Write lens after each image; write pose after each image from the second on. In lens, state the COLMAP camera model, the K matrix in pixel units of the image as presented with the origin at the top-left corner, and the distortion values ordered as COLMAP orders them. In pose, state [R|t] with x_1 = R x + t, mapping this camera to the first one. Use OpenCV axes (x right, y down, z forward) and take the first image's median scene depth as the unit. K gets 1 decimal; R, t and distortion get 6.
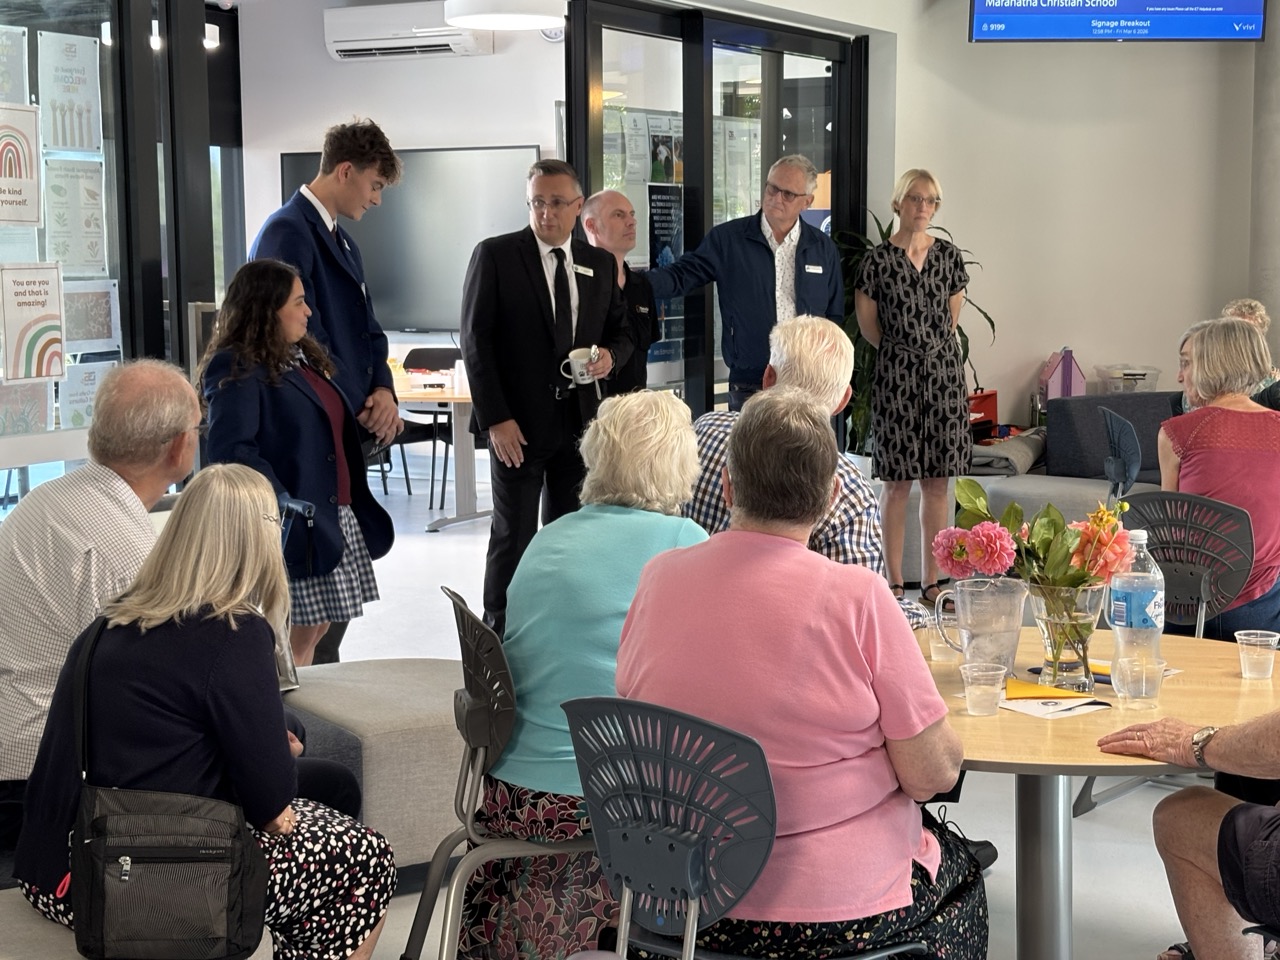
lens RADIAL K [[1912.2, 0, 649.5], [0, 1912.2, 481.5], [0, 0, 1]] dist [0.121588, 0.000000]
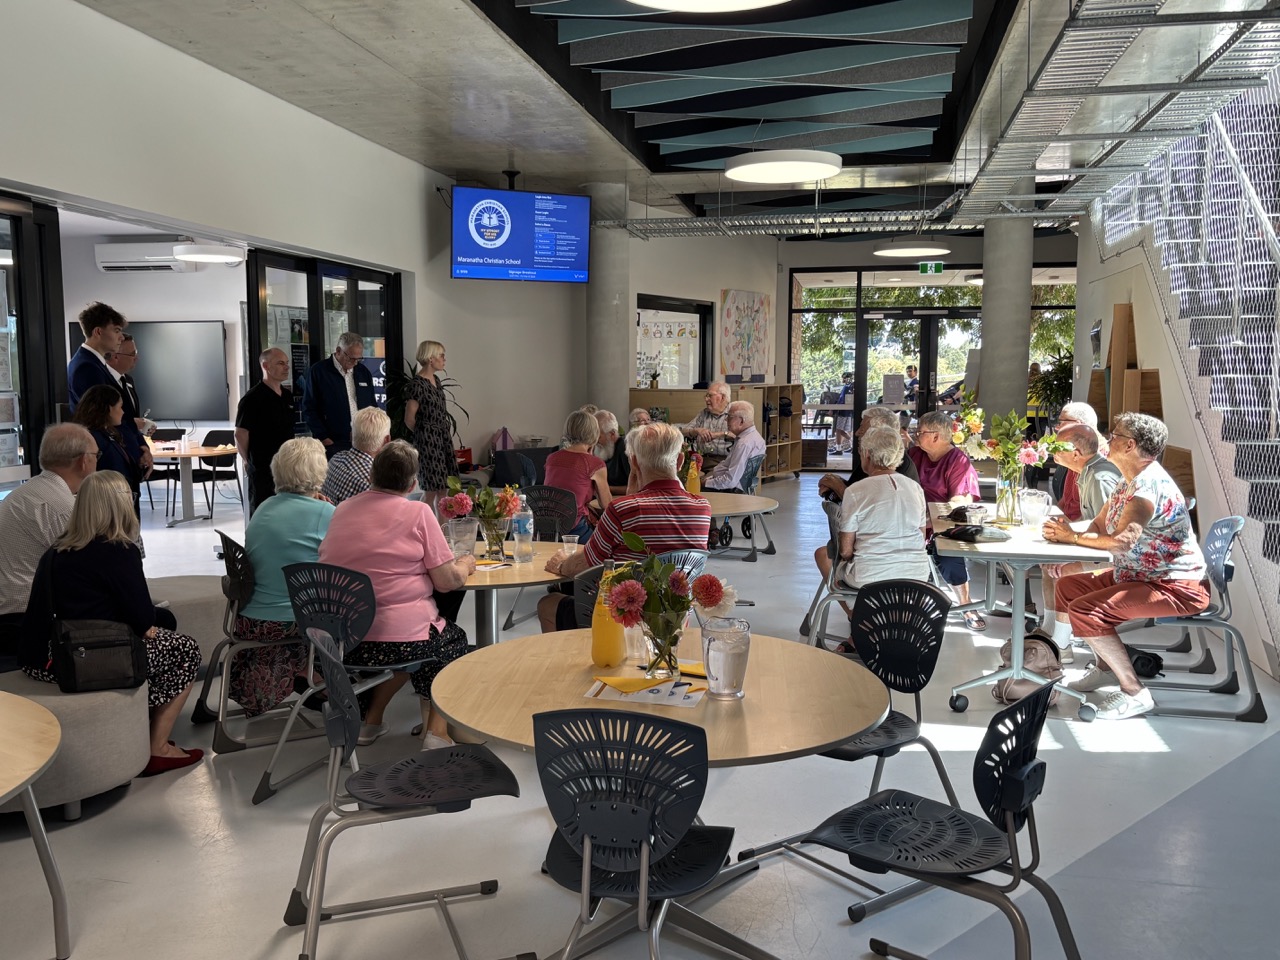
lens RADIAL K [[1125.4, 0, 644.2], [0, 1125.4, 479.2], [0, 0, 1]] dist [-0.006817, 0.021043]
pose [[0.947788, -0.024677, 0.317945, -0.031452], [0.033541, 0.999186, -0.022433, 0.025885], [-0.317132, 0.031926, 0.947844, -0.241454]]
